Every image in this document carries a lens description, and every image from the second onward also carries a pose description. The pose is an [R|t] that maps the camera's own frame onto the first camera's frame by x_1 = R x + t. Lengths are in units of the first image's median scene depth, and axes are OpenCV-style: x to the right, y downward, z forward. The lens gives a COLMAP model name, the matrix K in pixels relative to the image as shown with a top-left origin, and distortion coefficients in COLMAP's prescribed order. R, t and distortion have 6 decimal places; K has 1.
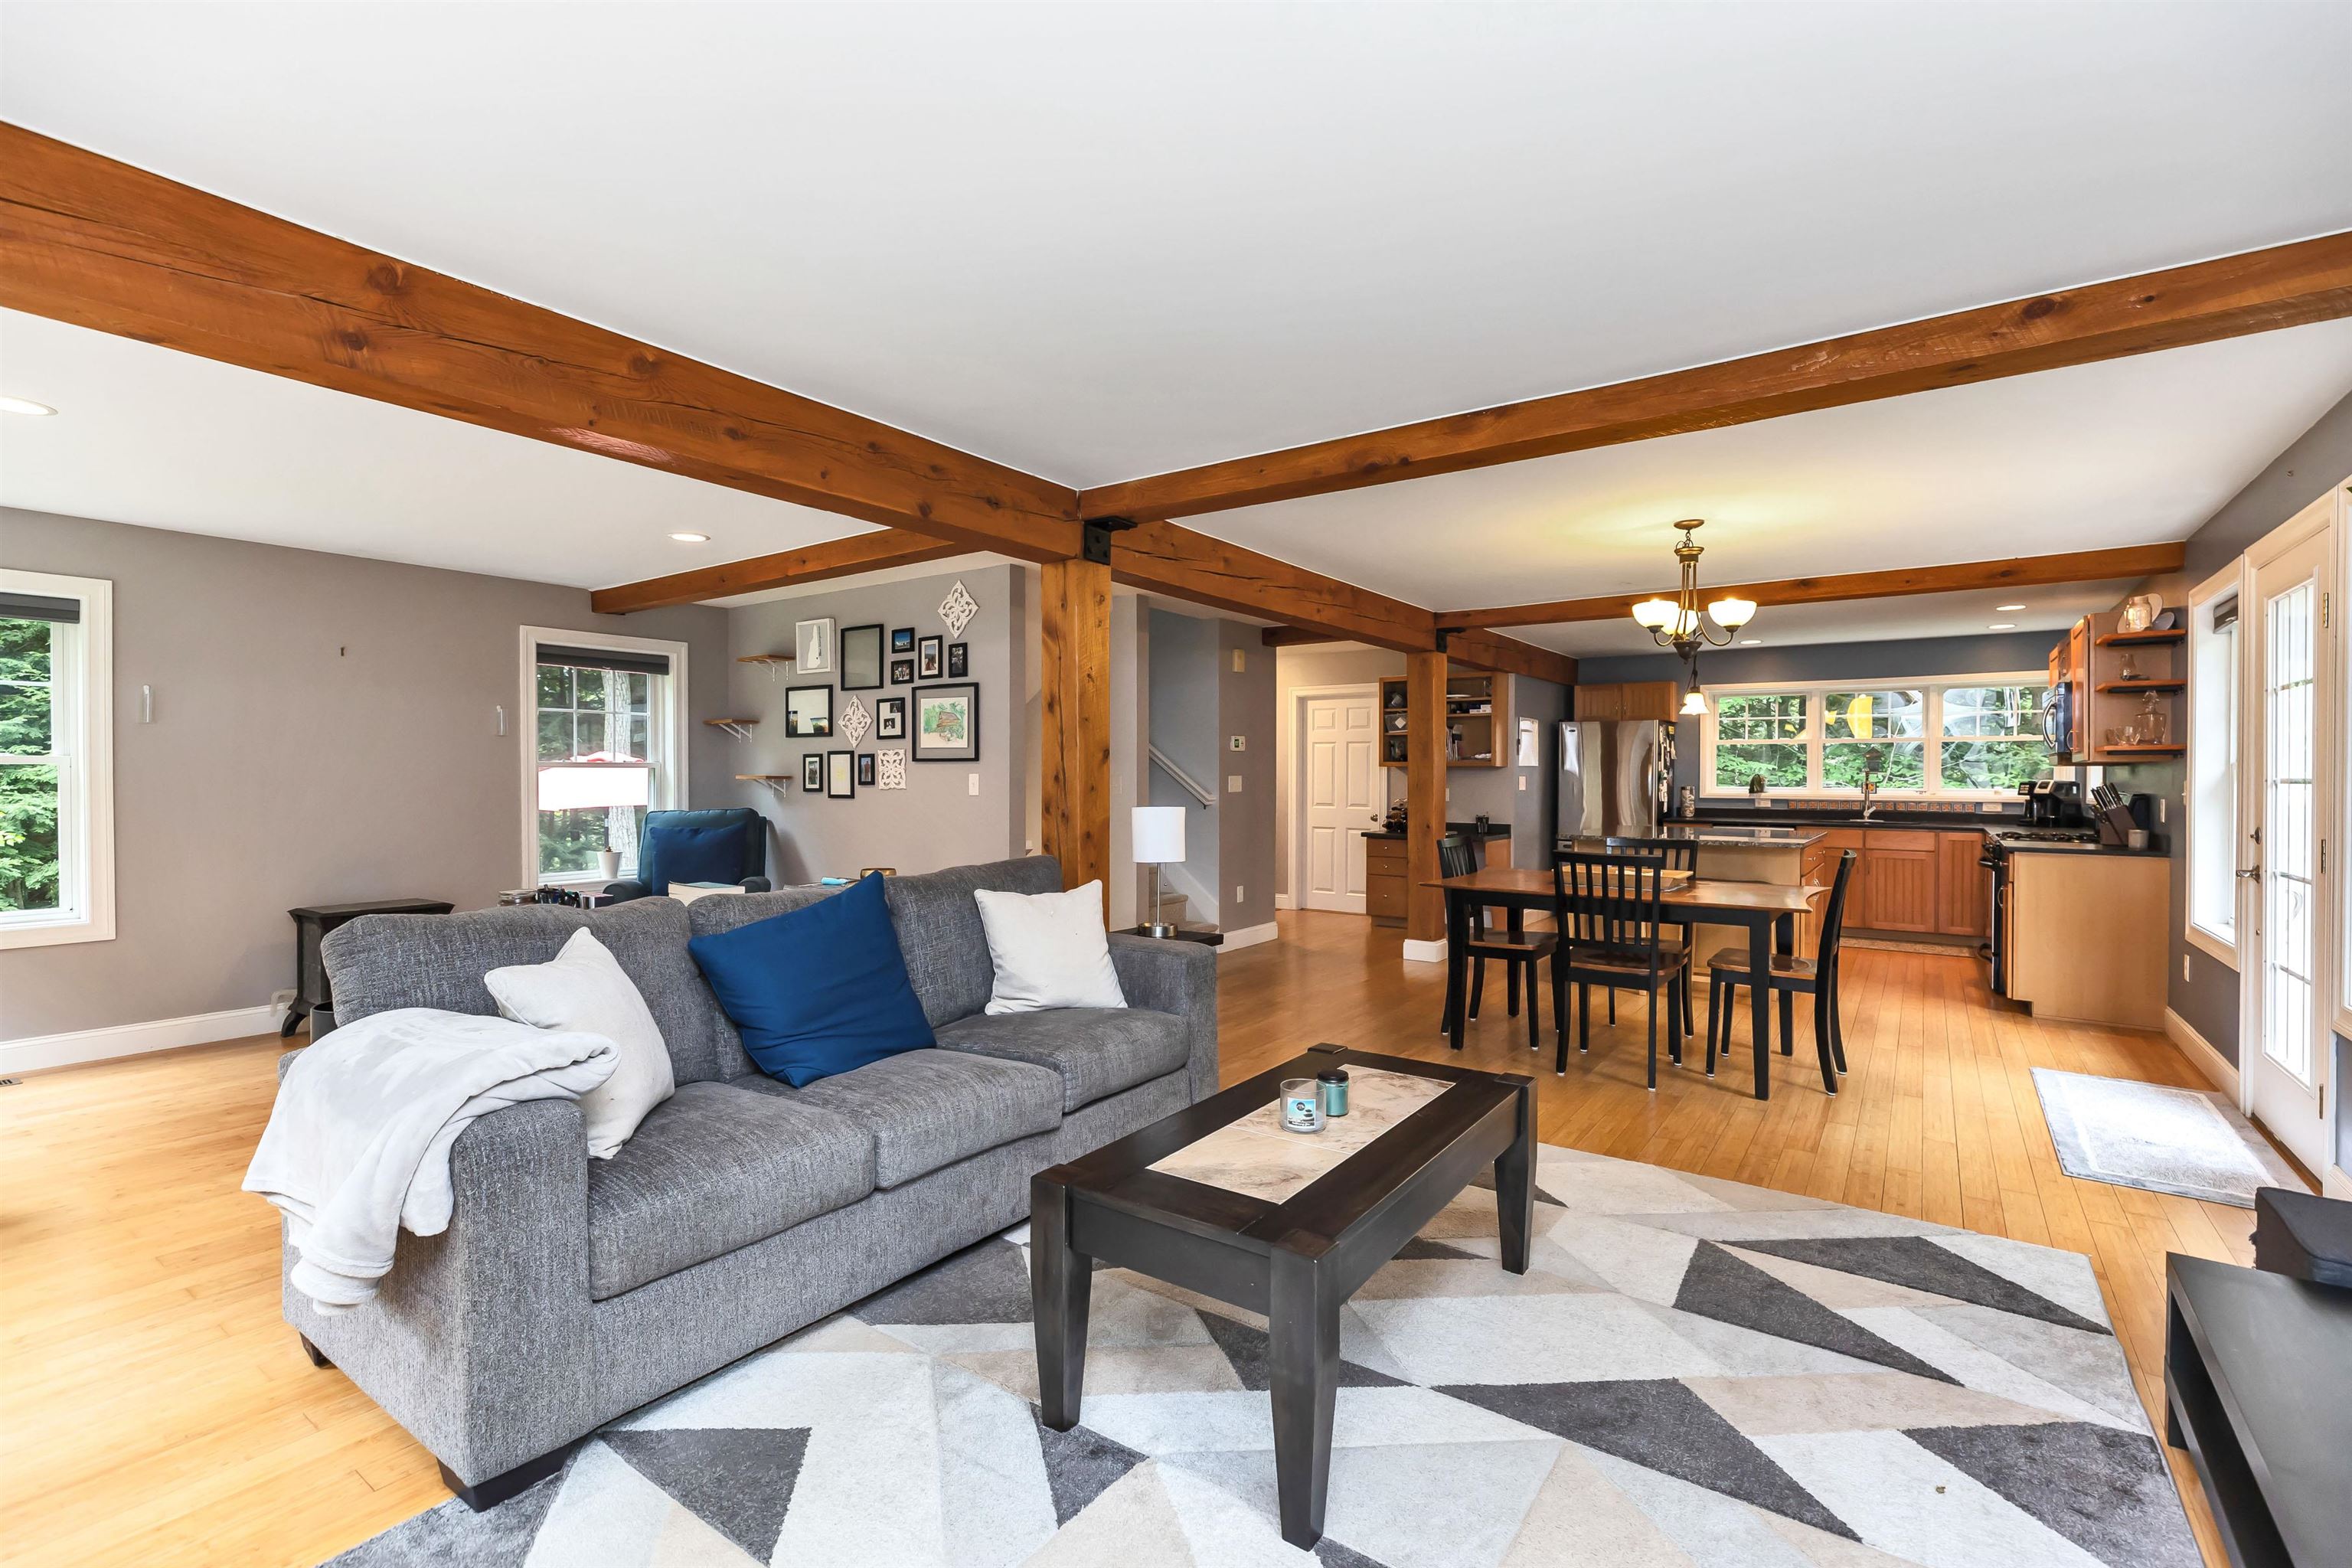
lens RADIAL K [[1042.6, 0, 1173.3], [0, 1042.6, 787.4], [0, 0, 1]] dist [0.001692, -0.000404]
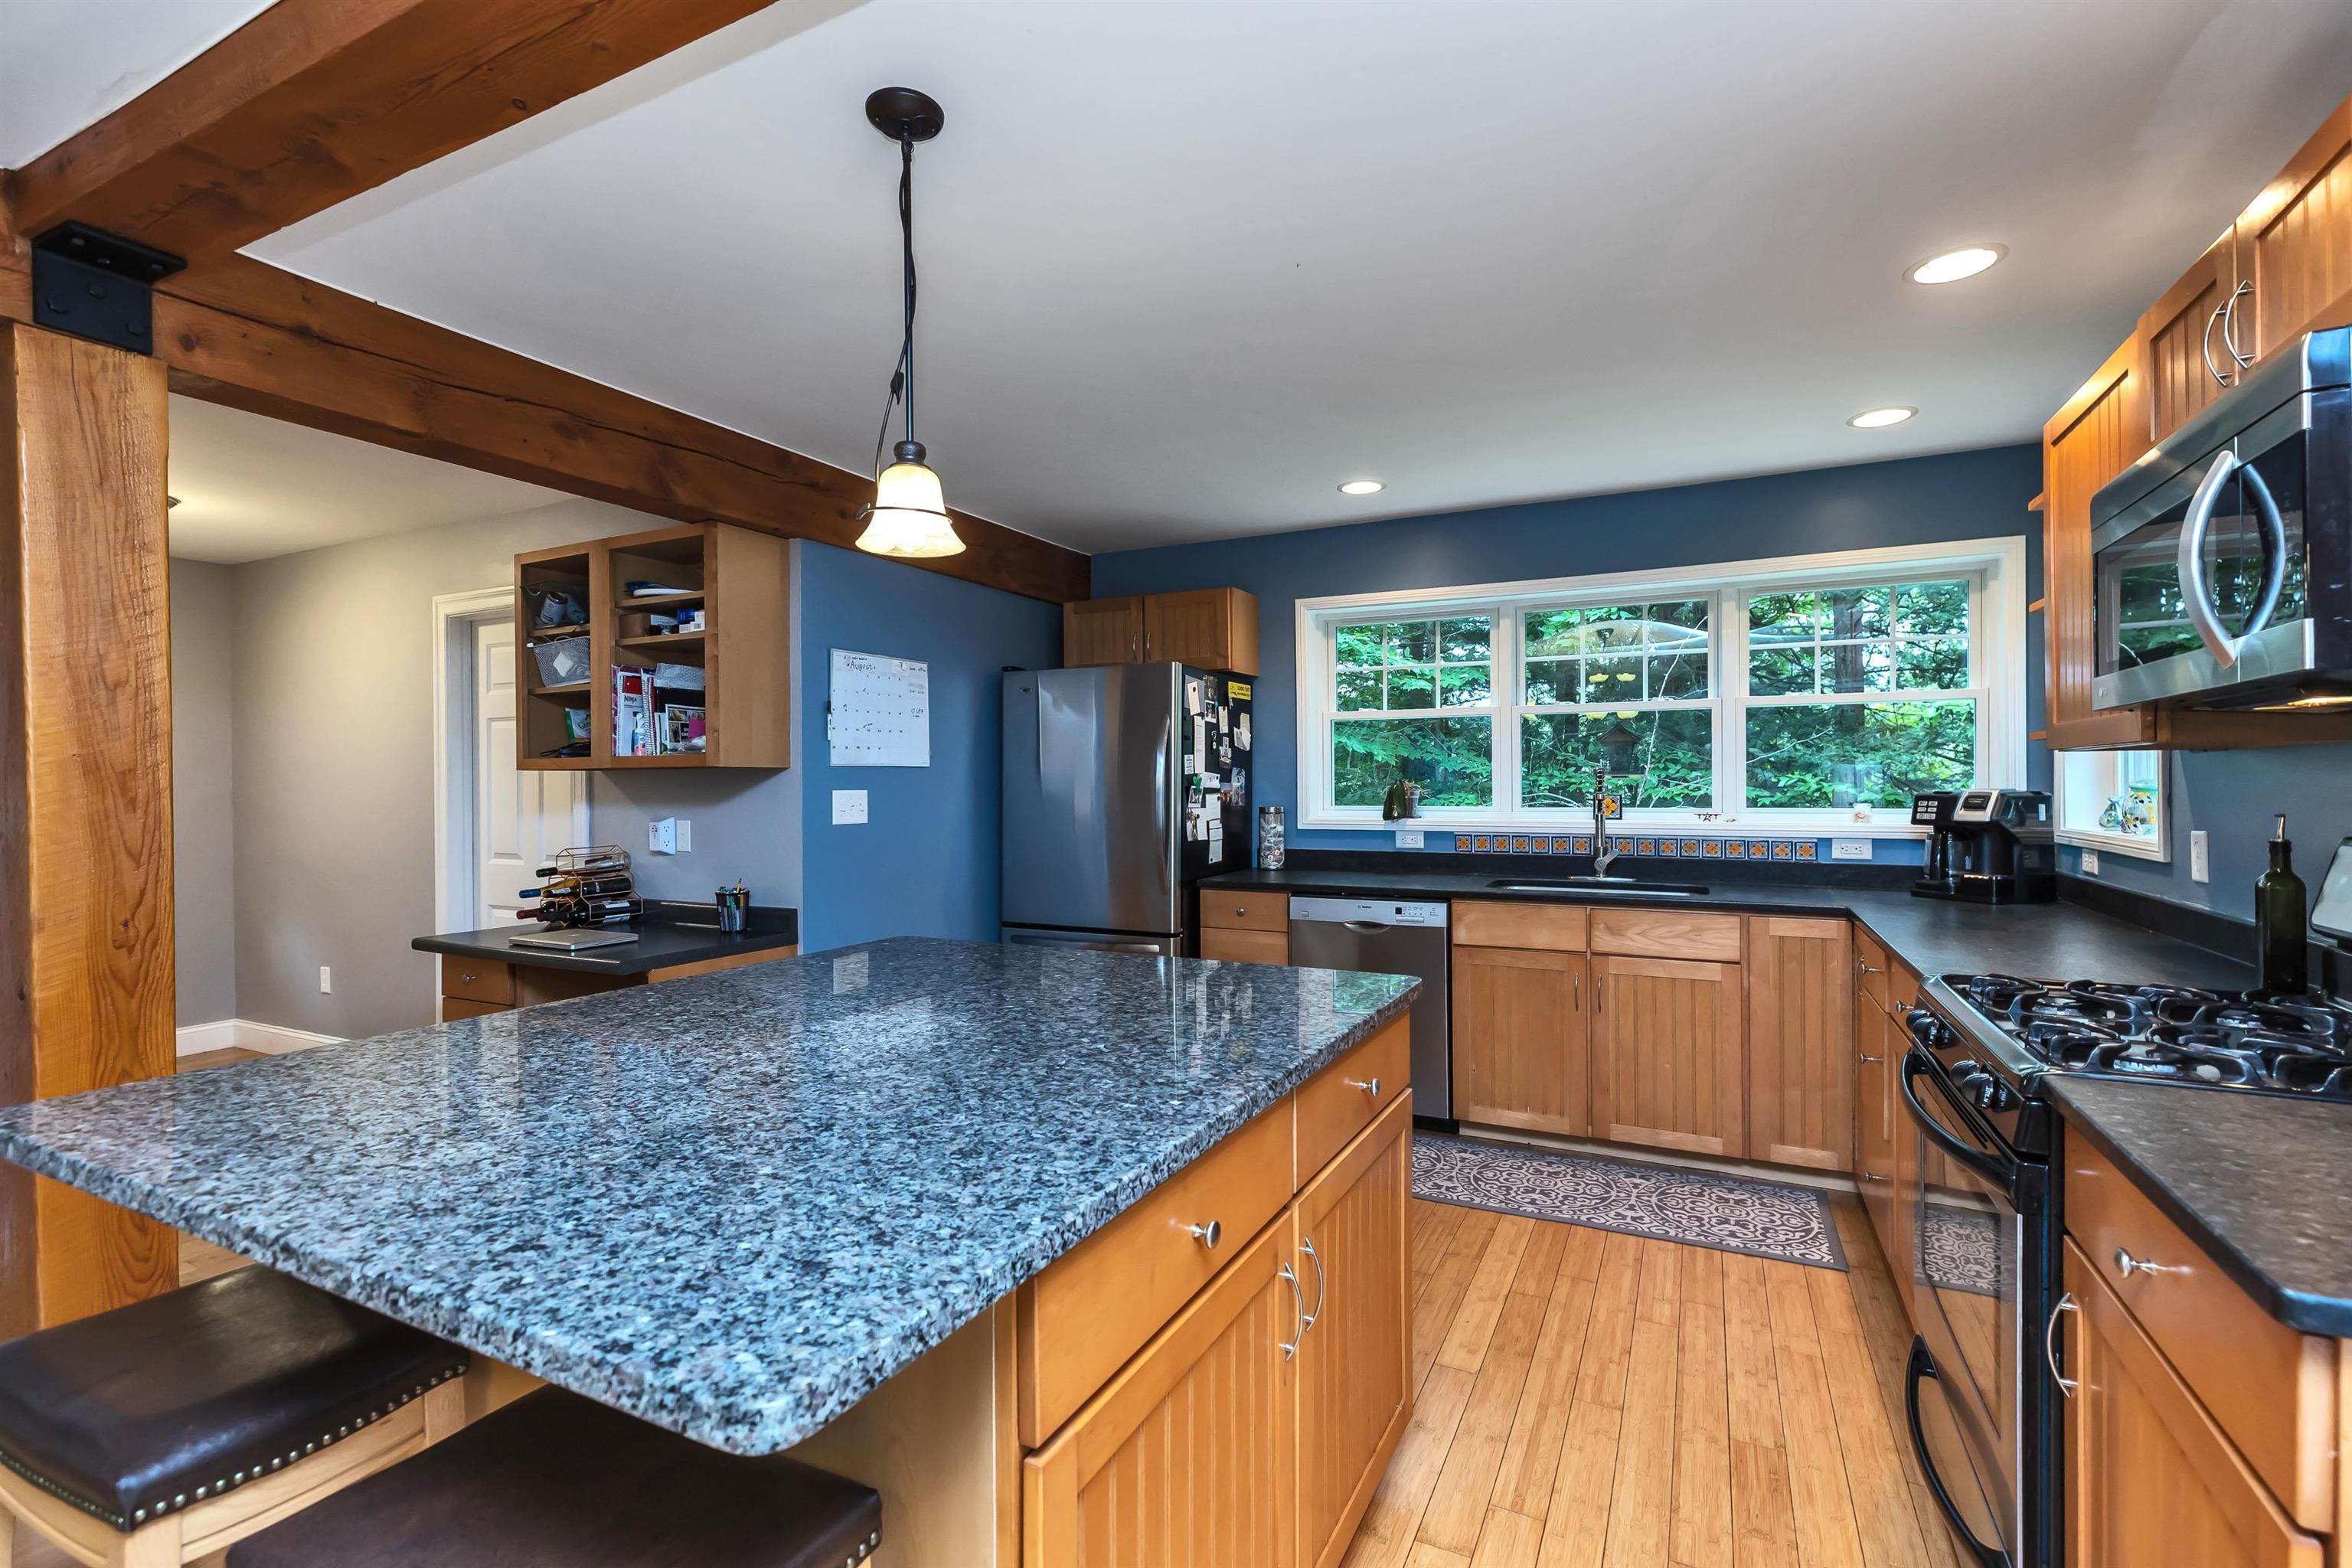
lens RADIAL K [[1056.8, 0, 1181.8], [0, 1056.8, 779.3], [0, 0, 1]] dist [0.001053, 0.000070]
pose [[0.986598, -0.008016, 0.162973, 0.537681], [0.010430, 0.999848, -0.013959, -0.010227], [-0.162836, 0.015472, 0.986532, 0.753738]]
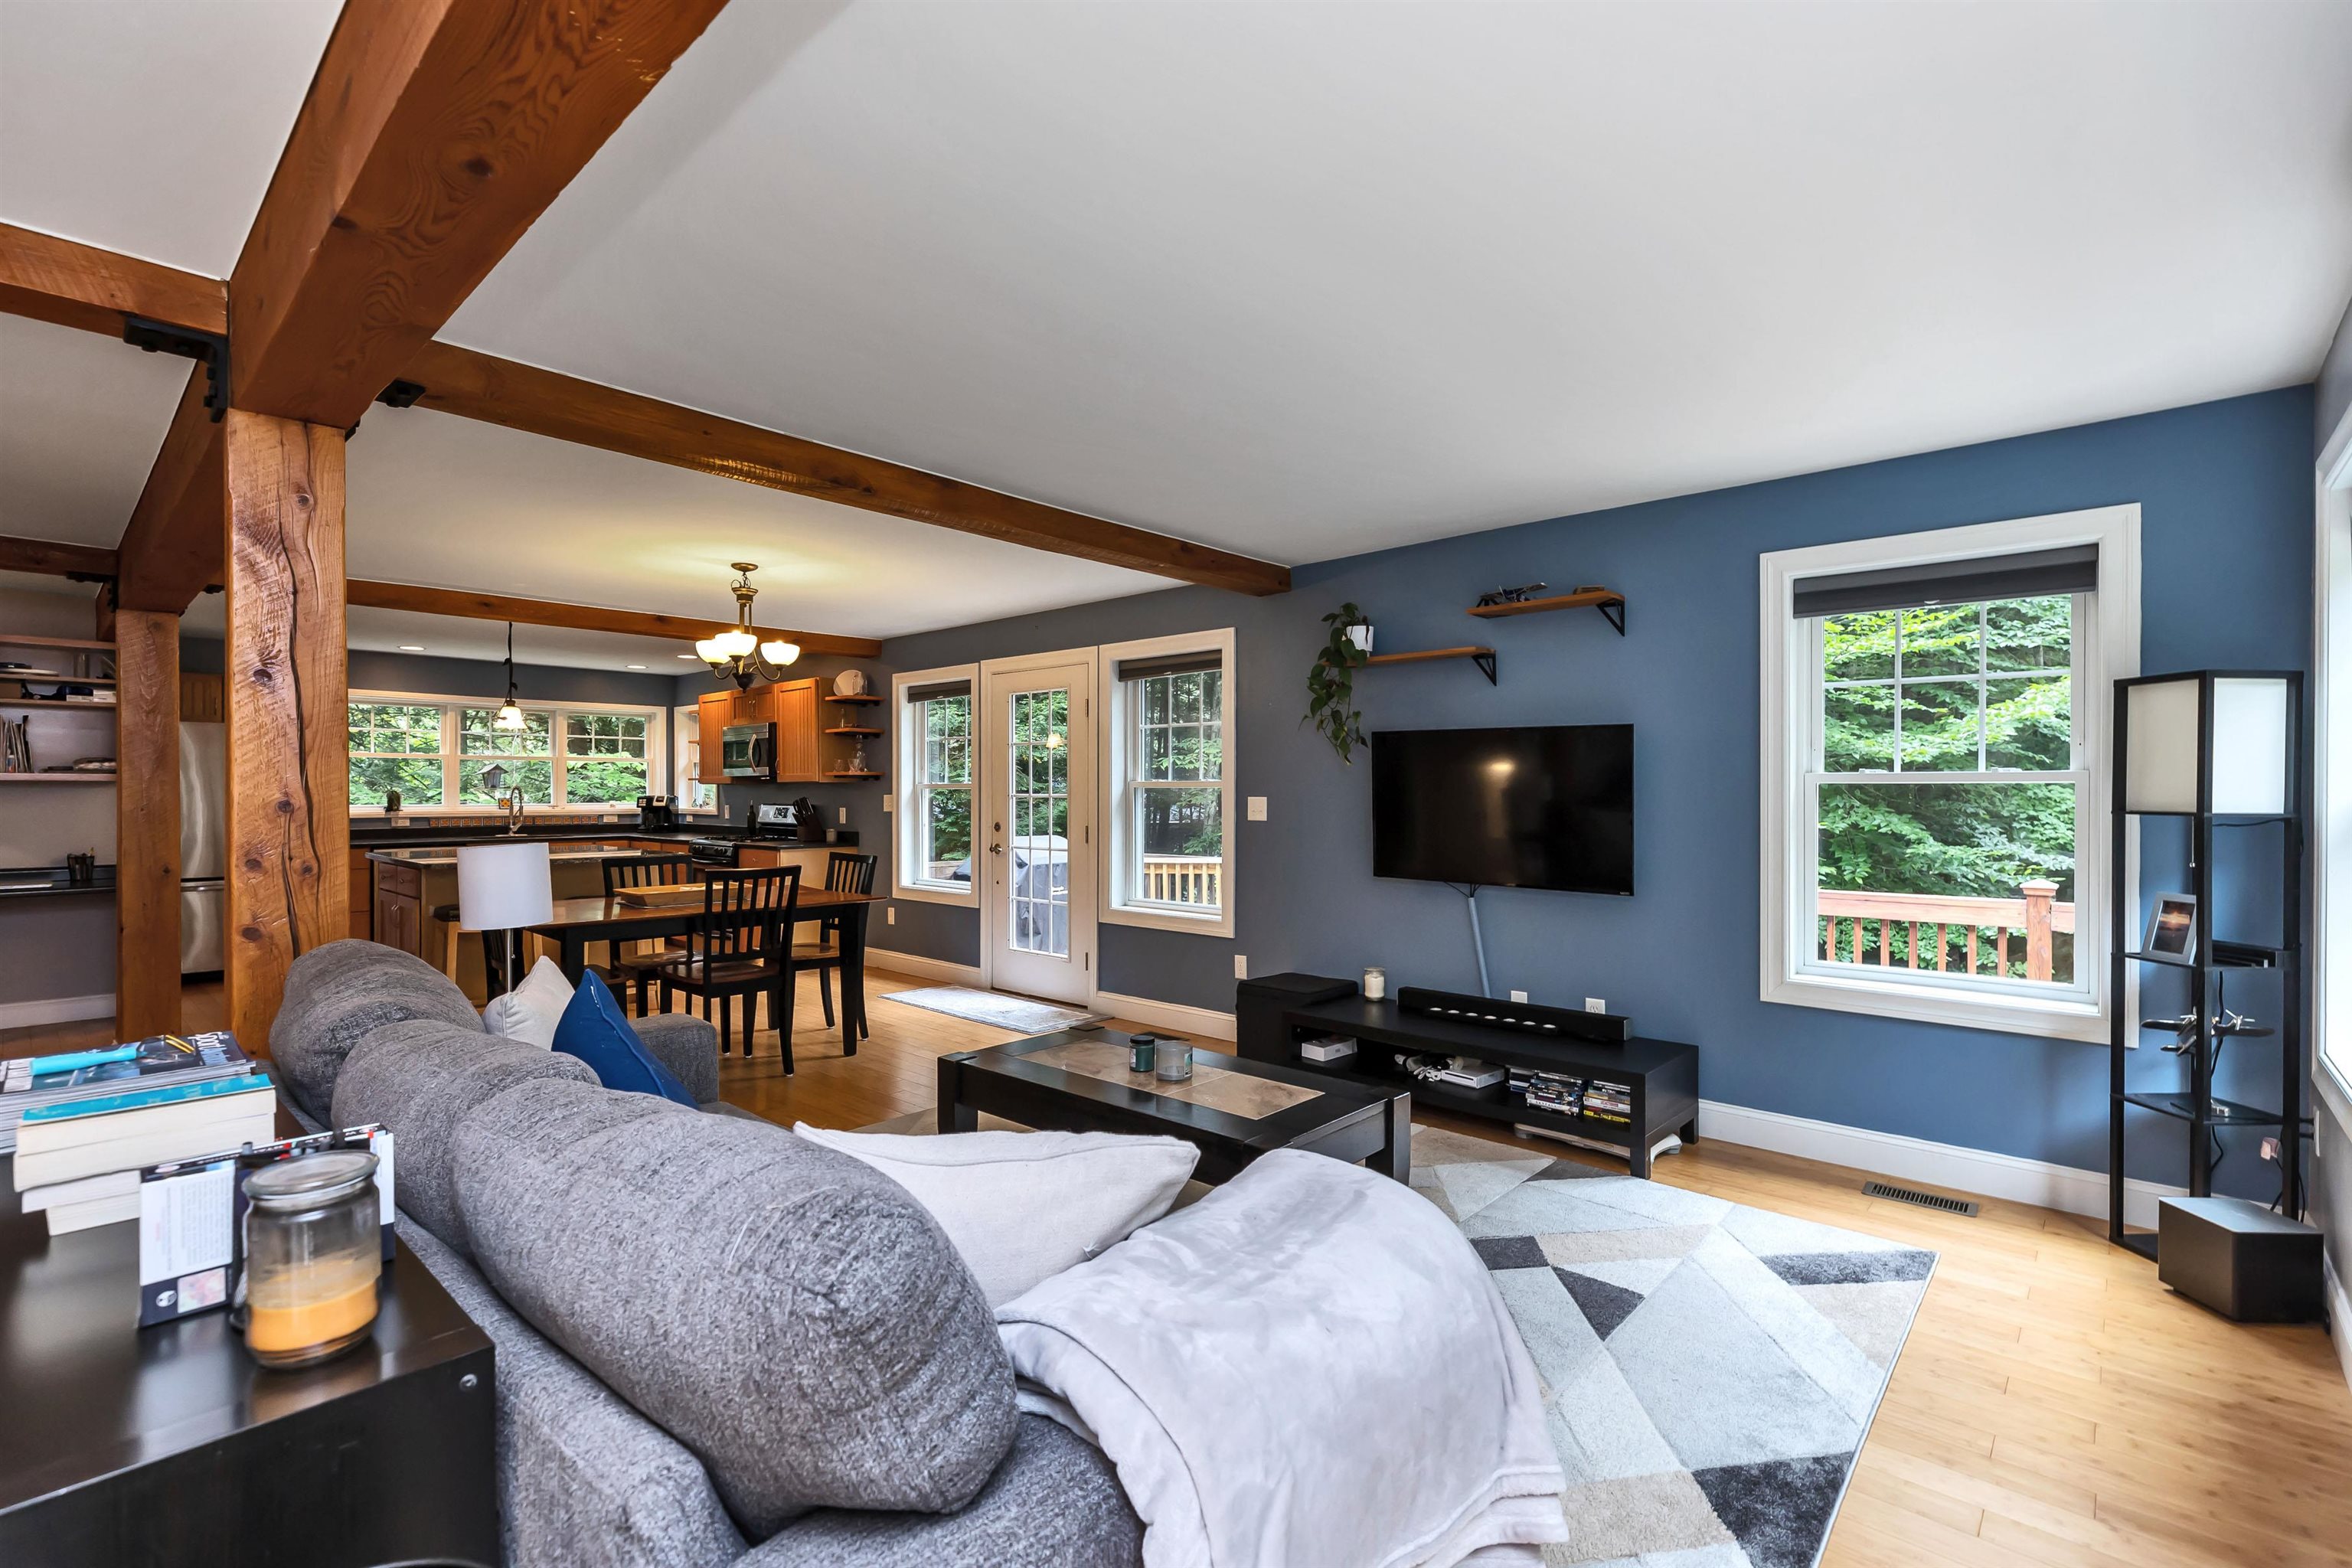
lens RADIAL K [[1047.1, 0, 1171.5], [0, 1047.1, 789.6], [0, 0, 1]] dist [0.001050, 0.000160]
pose [[0.117653, -0.000530, 0.993055, -0.390947], [0.011638, 0.999932, -0.000845, -0.006894], [-0.992987, 0.011657, 0.117651, 0.296789]]
